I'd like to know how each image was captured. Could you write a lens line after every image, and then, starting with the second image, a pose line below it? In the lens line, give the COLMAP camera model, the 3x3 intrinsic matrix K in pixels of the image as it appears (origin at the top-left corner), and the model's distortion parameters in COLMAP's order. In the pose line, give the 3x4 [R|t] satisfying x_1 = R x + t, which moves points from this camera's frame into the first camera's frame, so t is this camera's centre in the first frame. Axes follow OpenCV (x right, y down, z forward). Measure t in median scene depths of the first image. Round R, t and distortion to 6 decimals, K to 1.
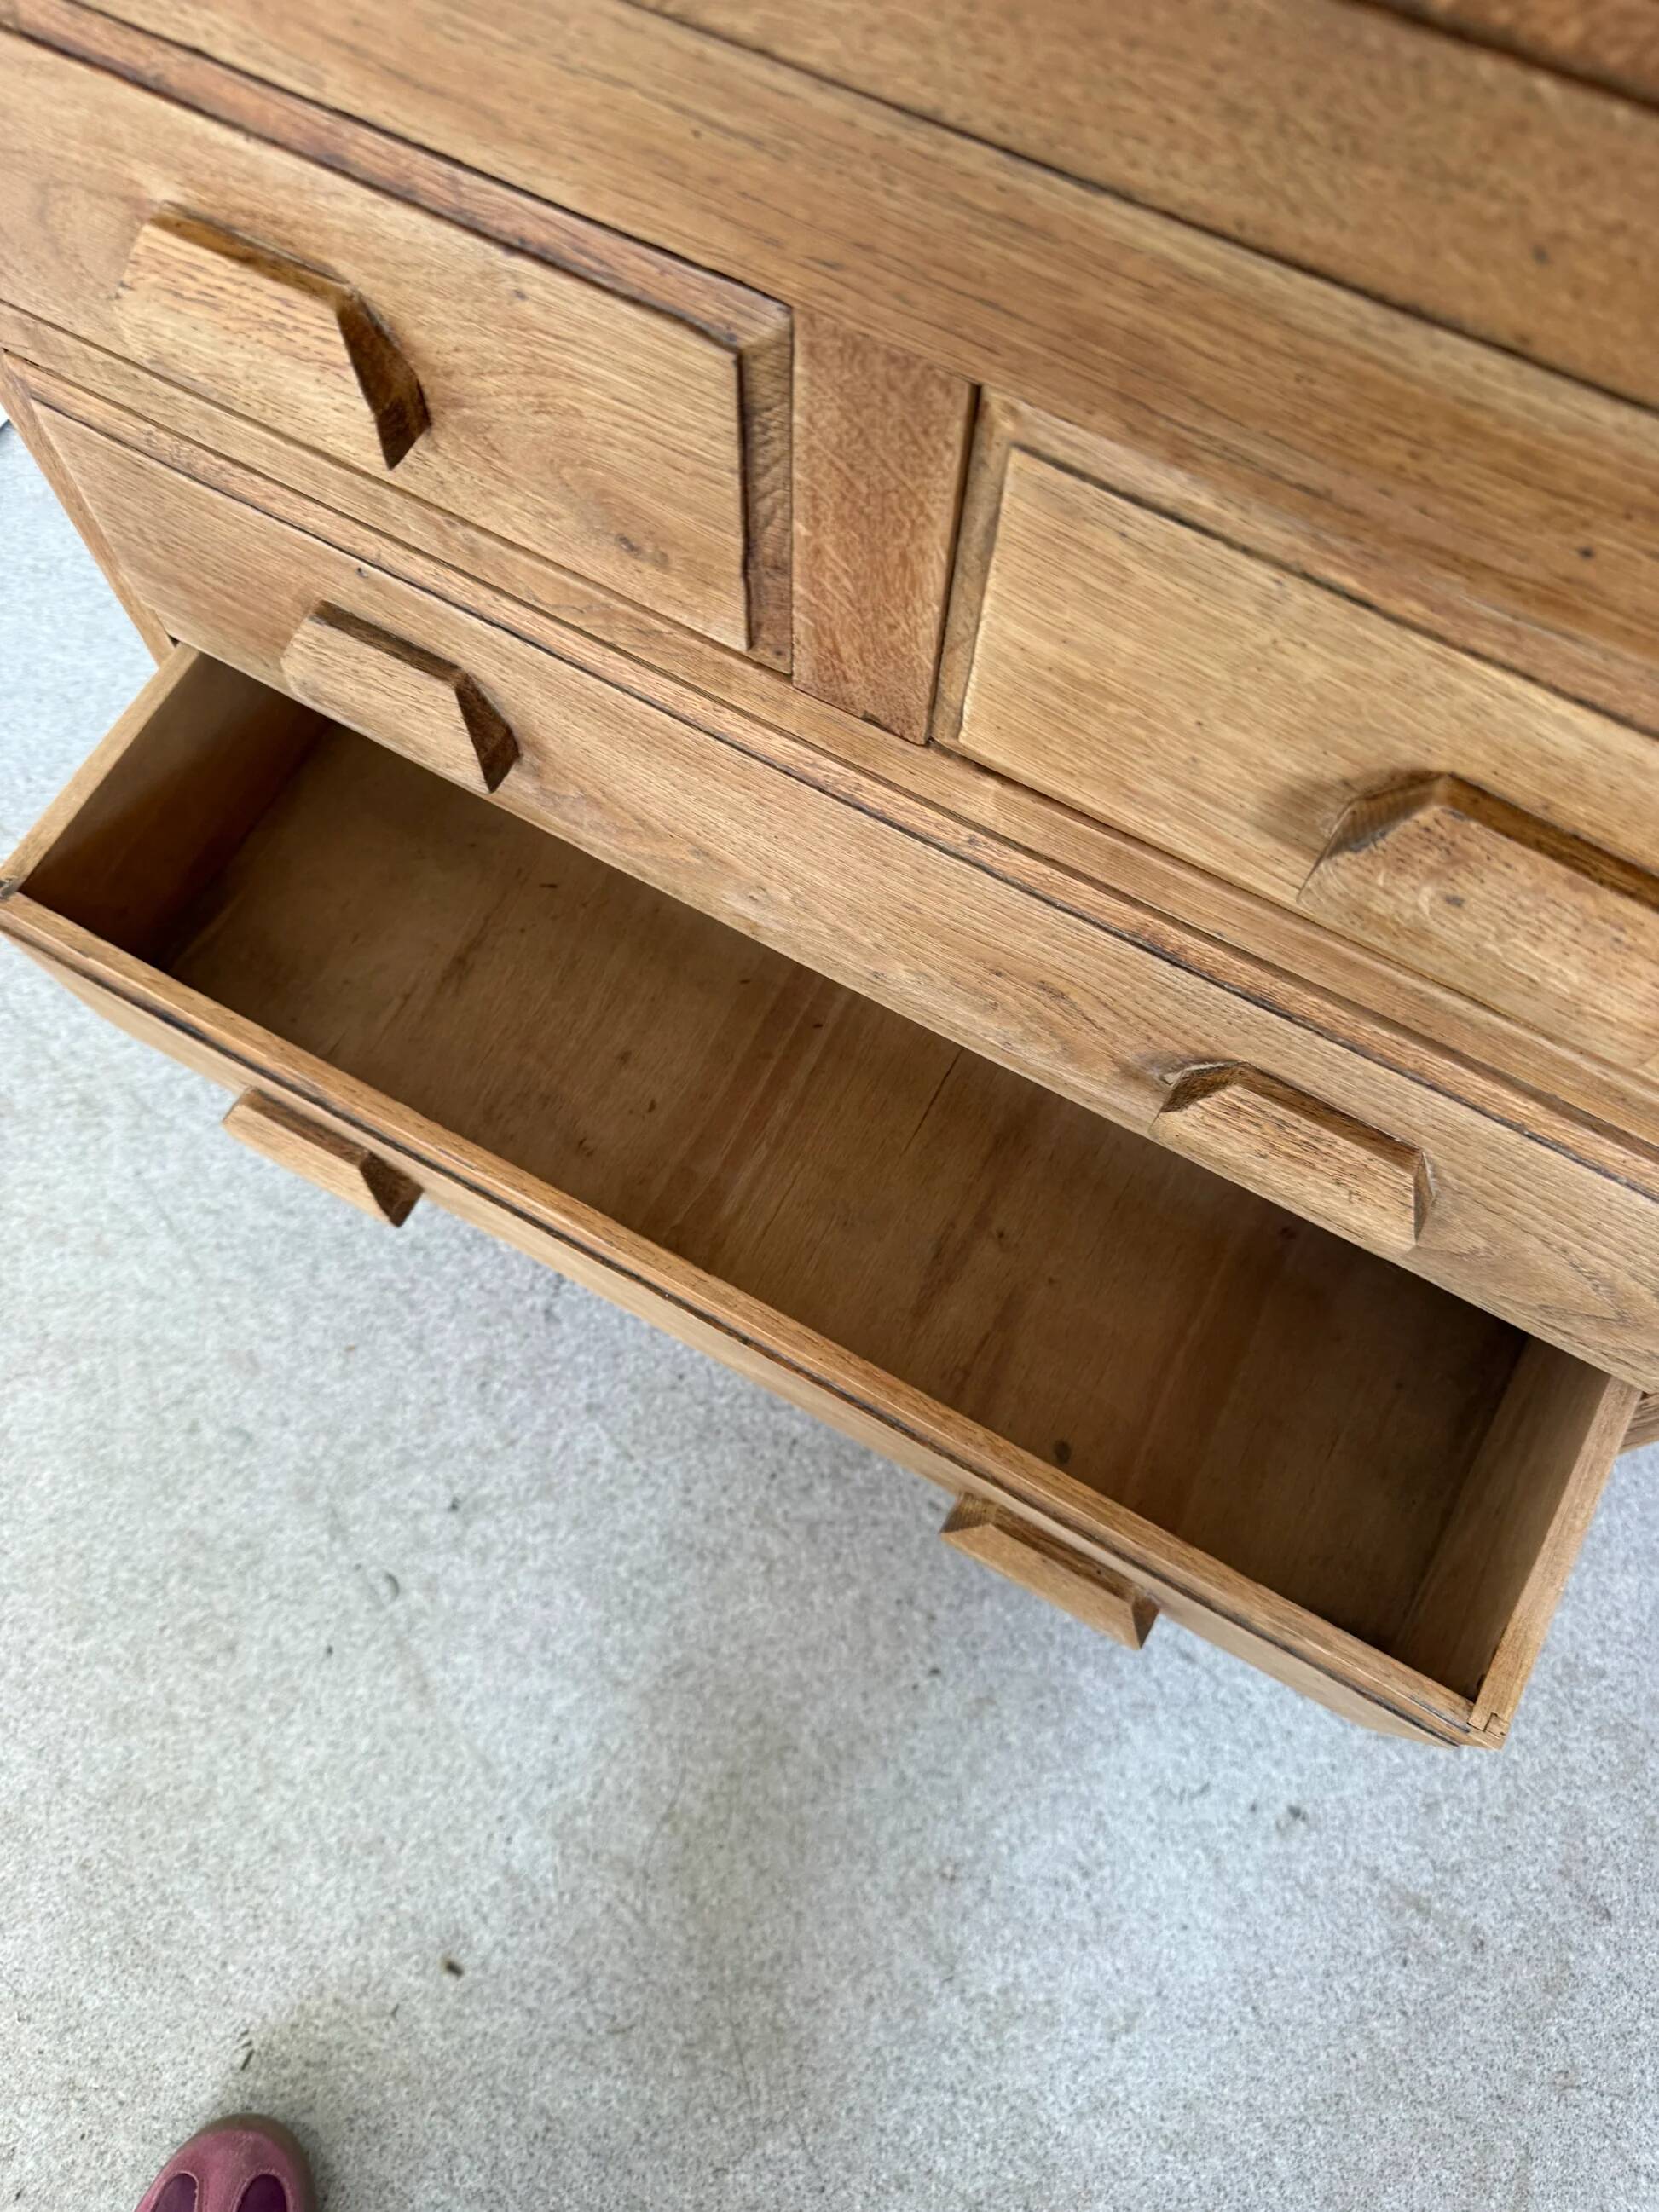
lens RADIAL K [[1601.3, 0, 808.3], [0, 1601.3, 1104.1], [0, 0, 1]] dist [0.007924, -0.024654]
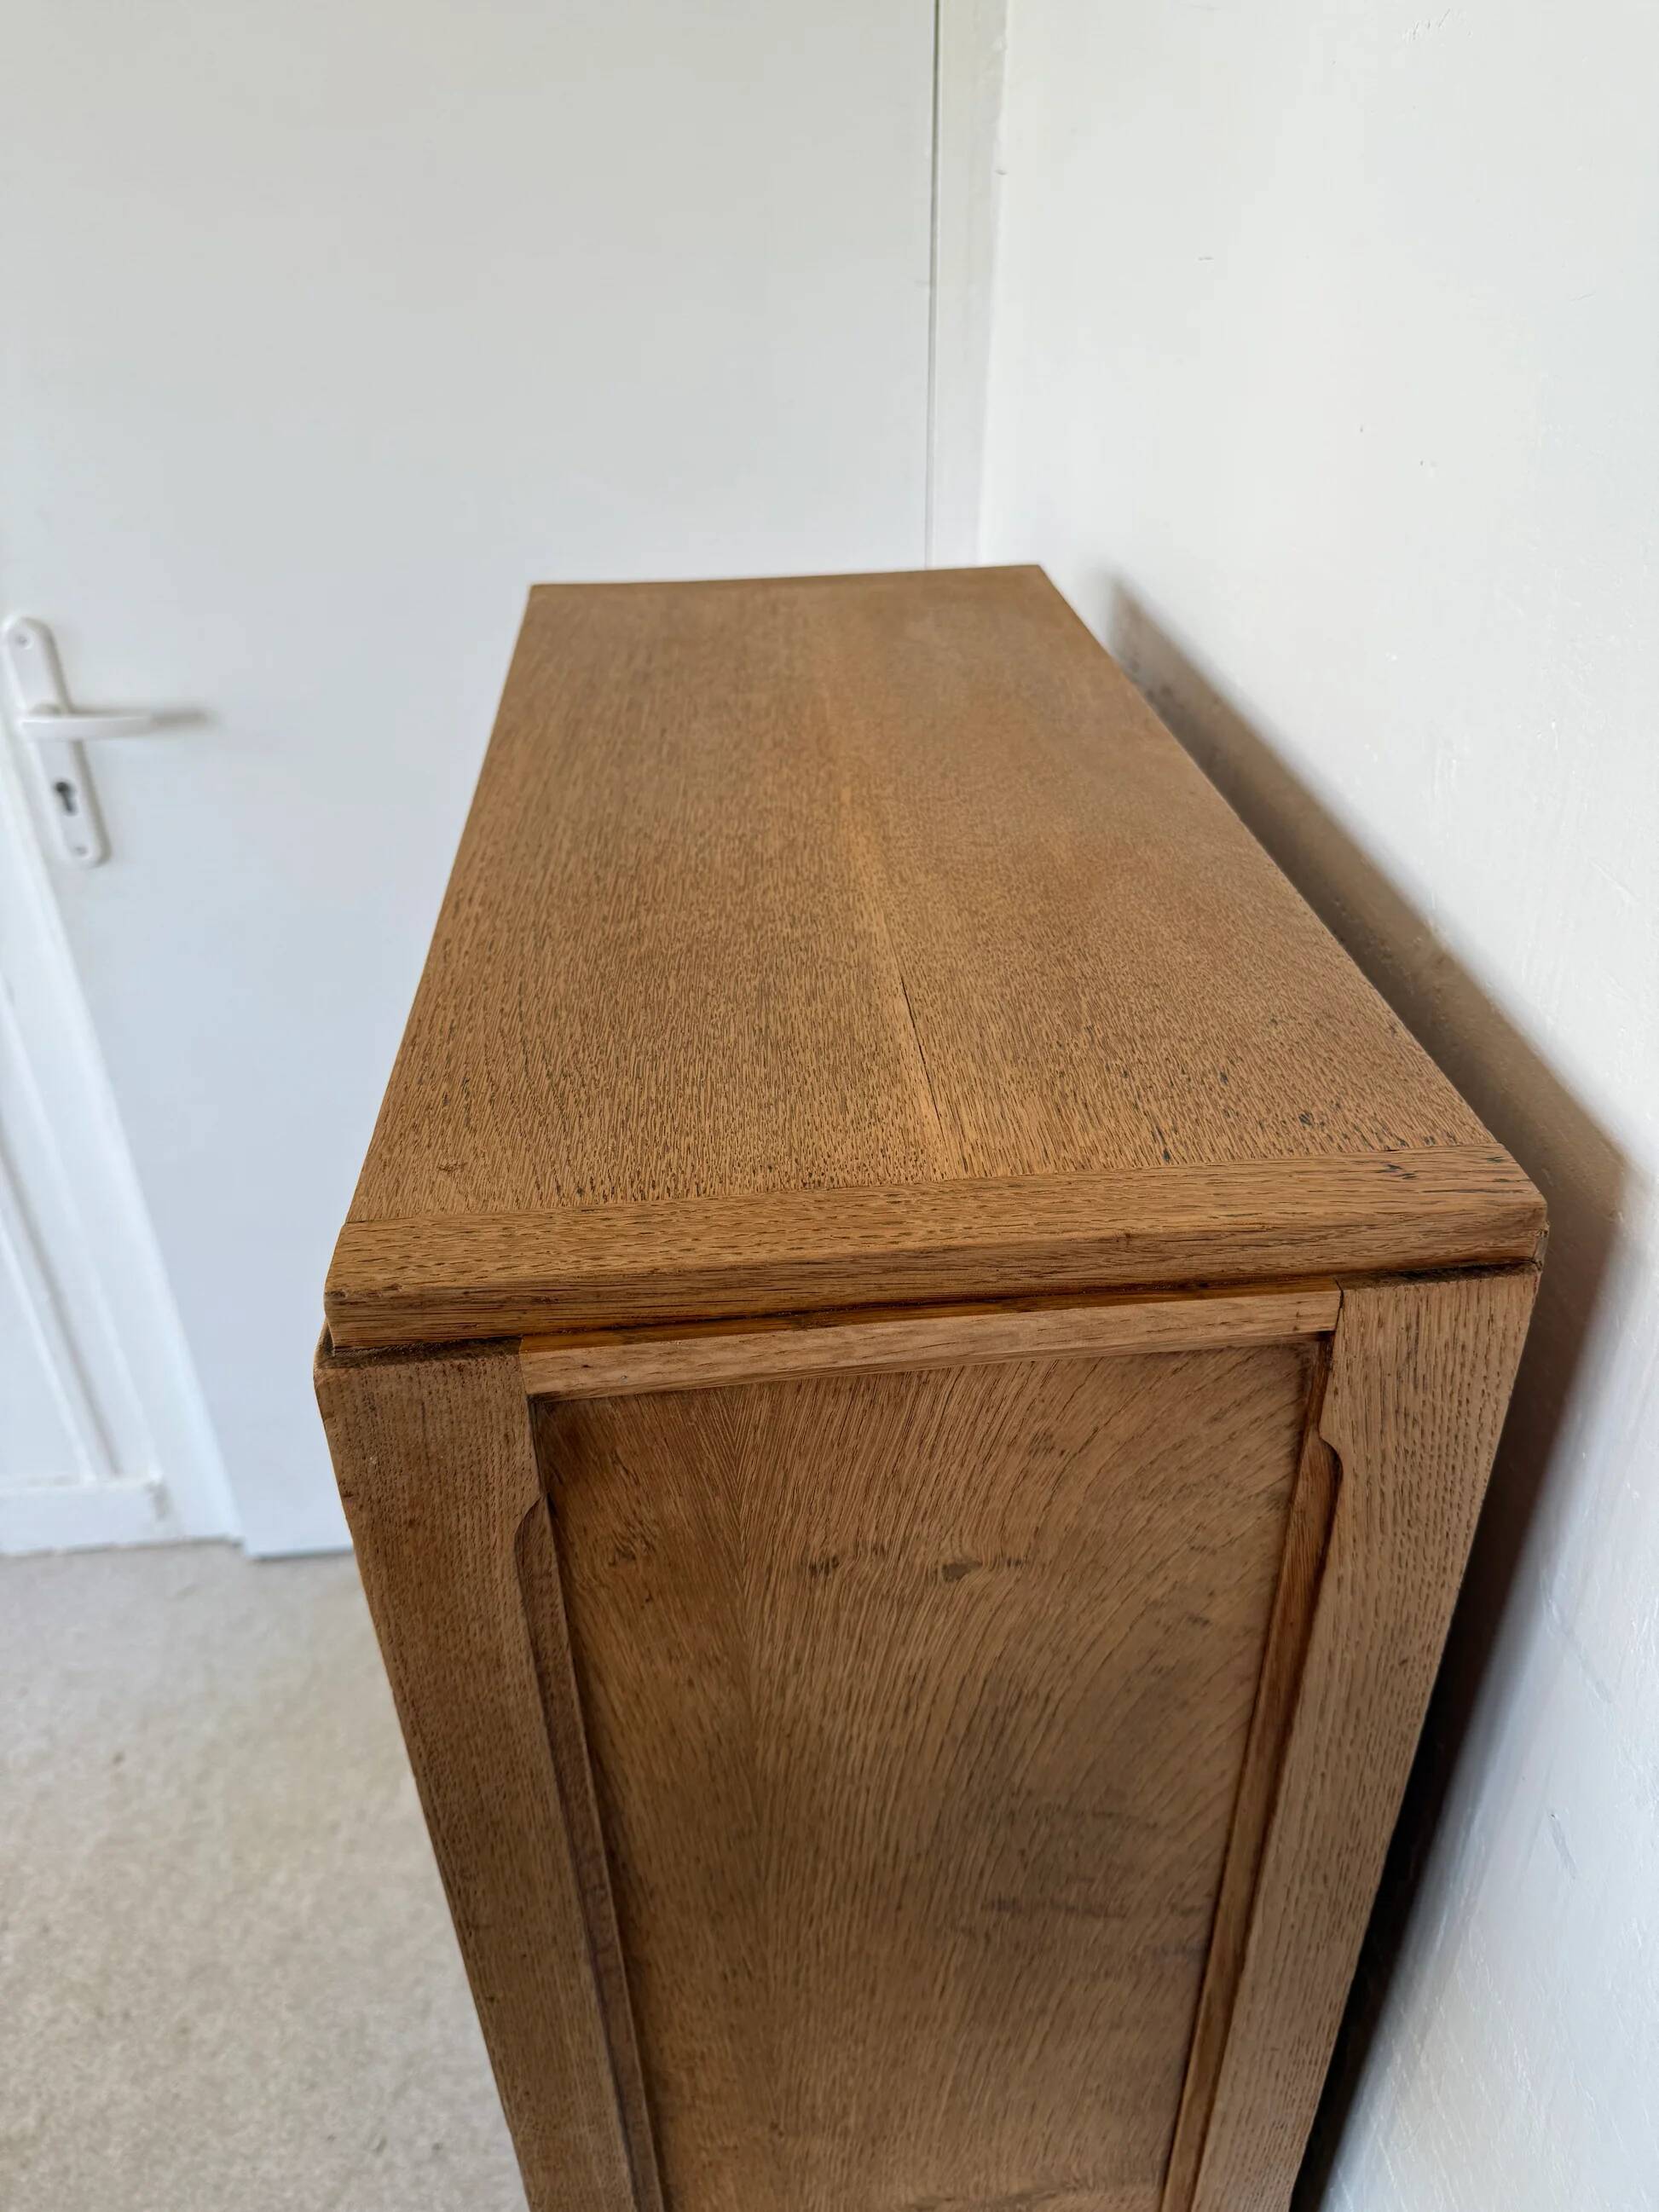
lens RADIAL K [[1601.3, 0, 797.5], [0, 1601.3, 1087.5], [0, 0, 1]] dist [0.007924, -0.024654]
pose [[0.549536, 0.411273, -0.727231, 0.765914], [-0.764577, 0.598459, -0.239309, -0.301358], [0.336796, 0.687533, 0.643325, -0.690621]]
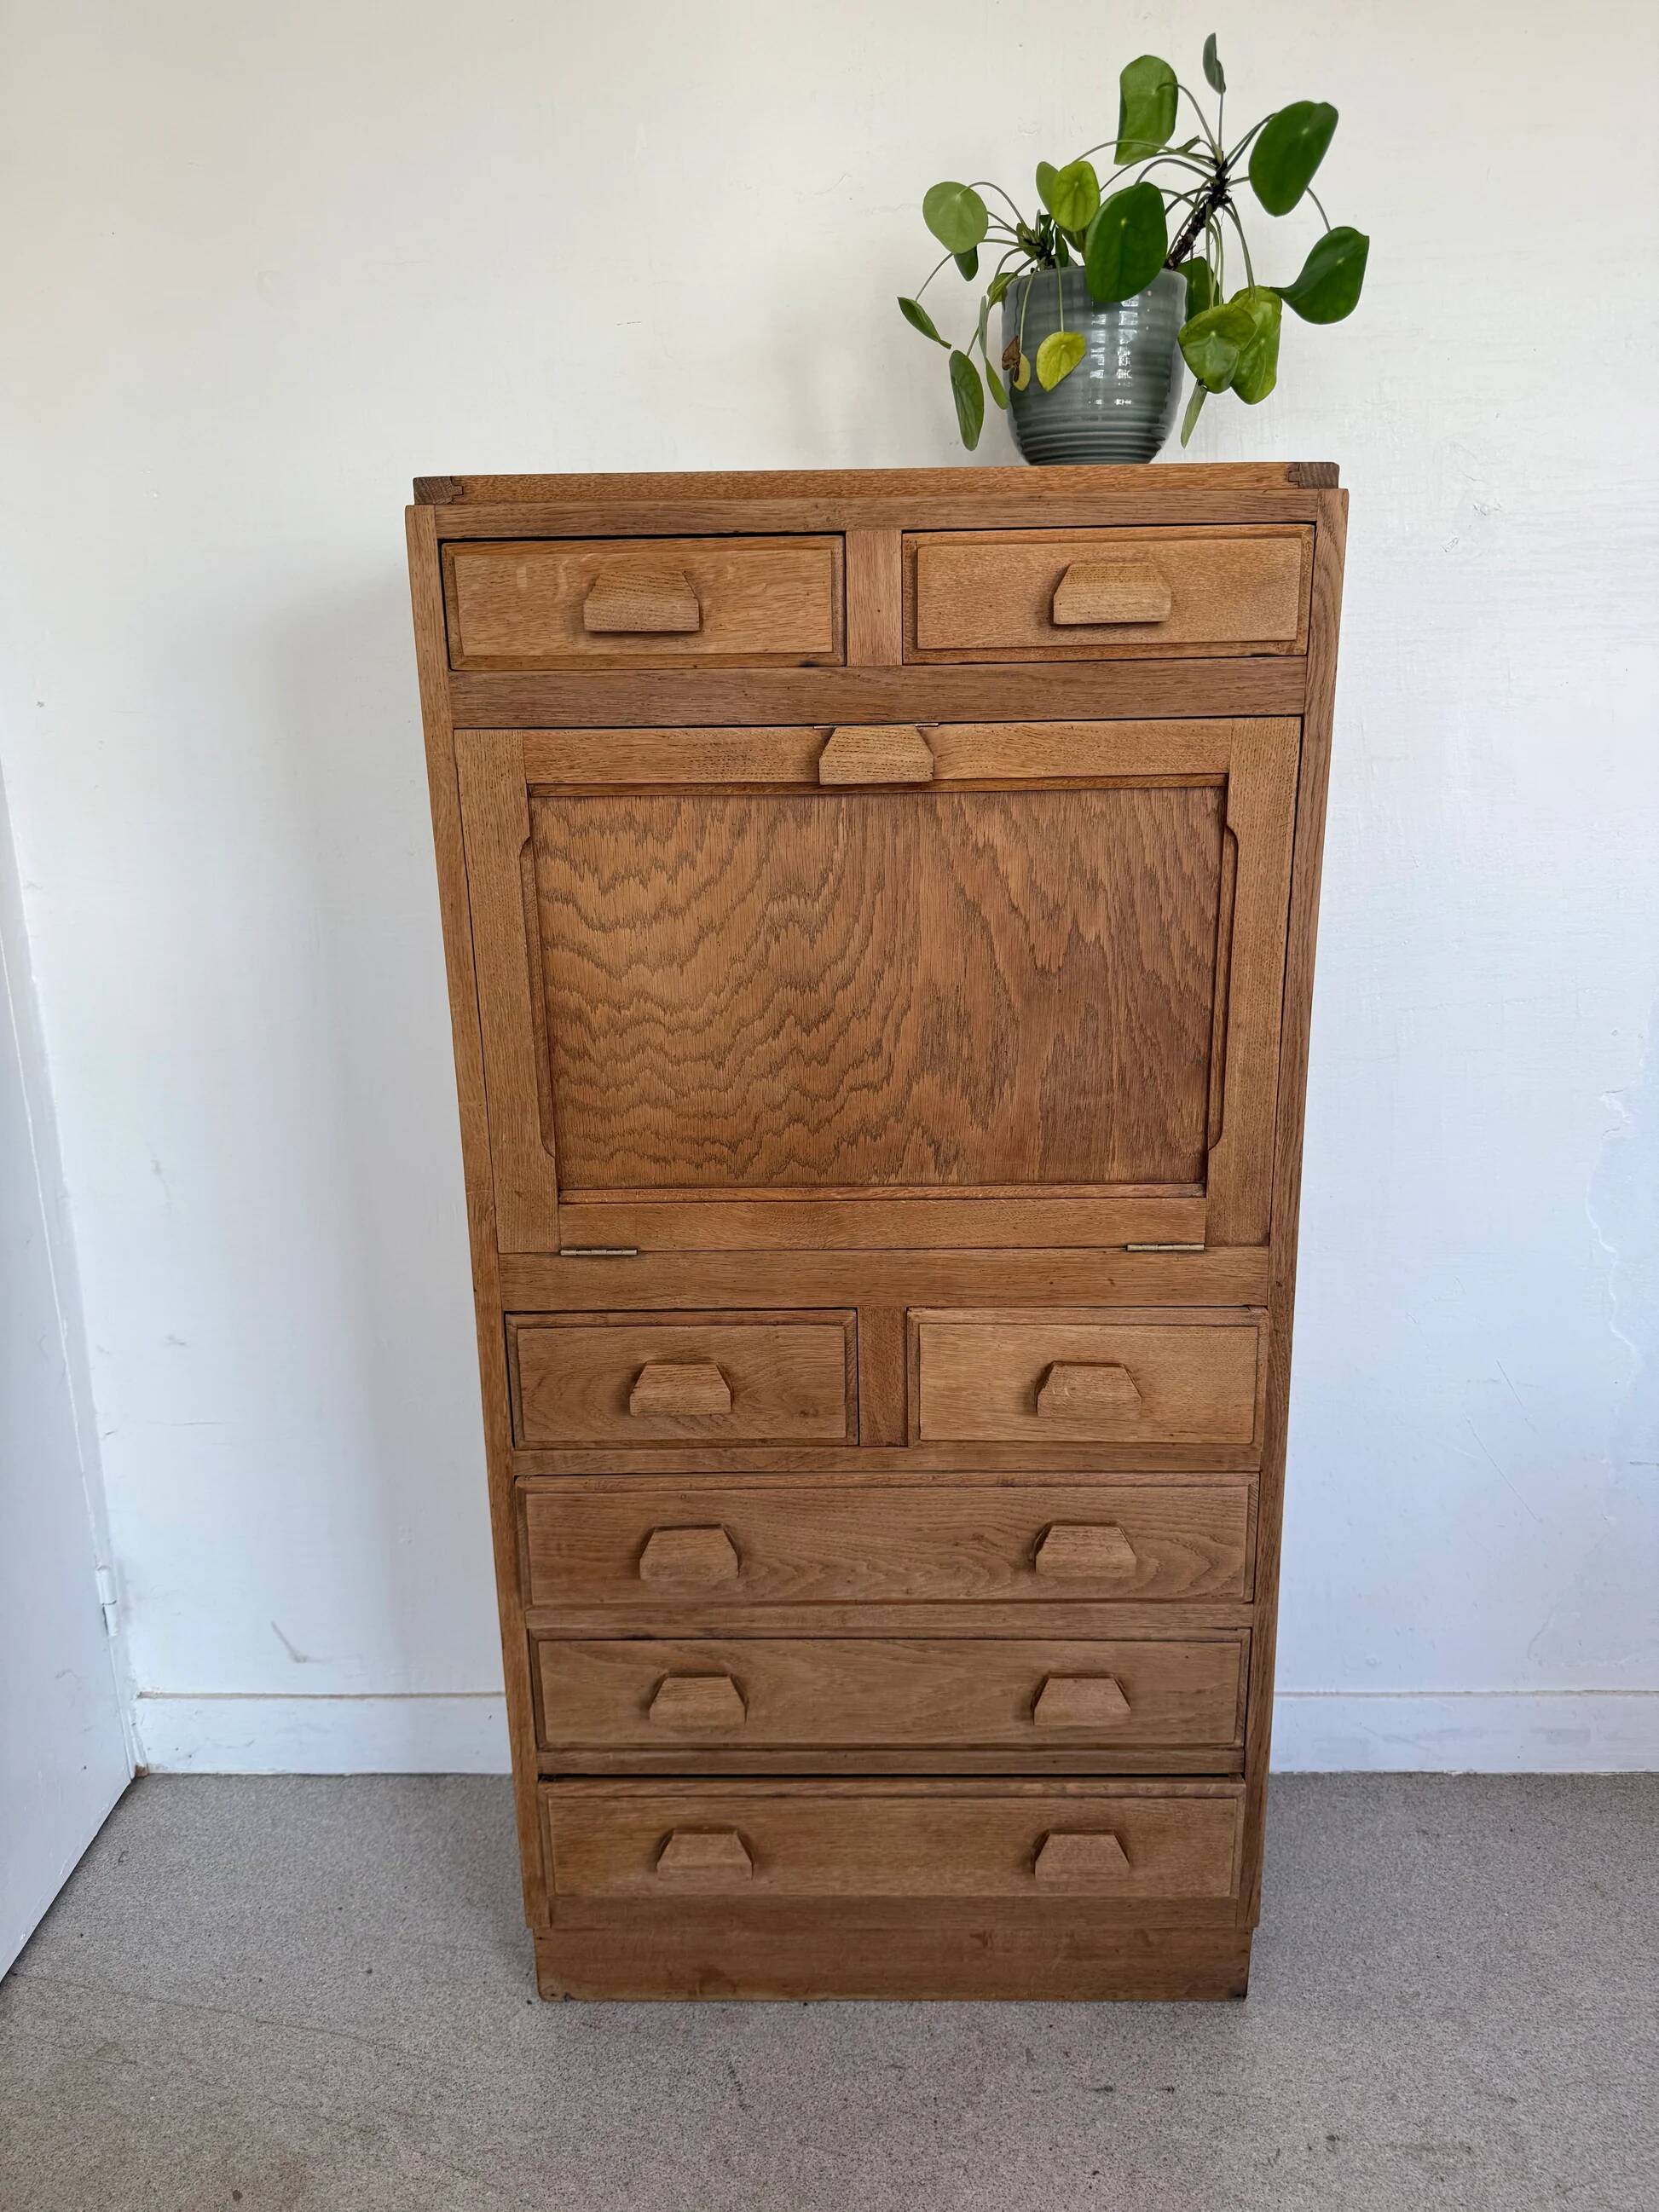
lens RADIAL K [[1601.3, 0, 833.8], [0, 1601.3, 1087.2], [0, 0, 1]] dist [0.007924, -0.024654]
pose [[0.879810, -0.145741, 0.452431, -0.698179], [0.452050, 0.550755, -0.701656, 0.772296], [-0.146919, 0.821845, 0.550441, -0.647113]]
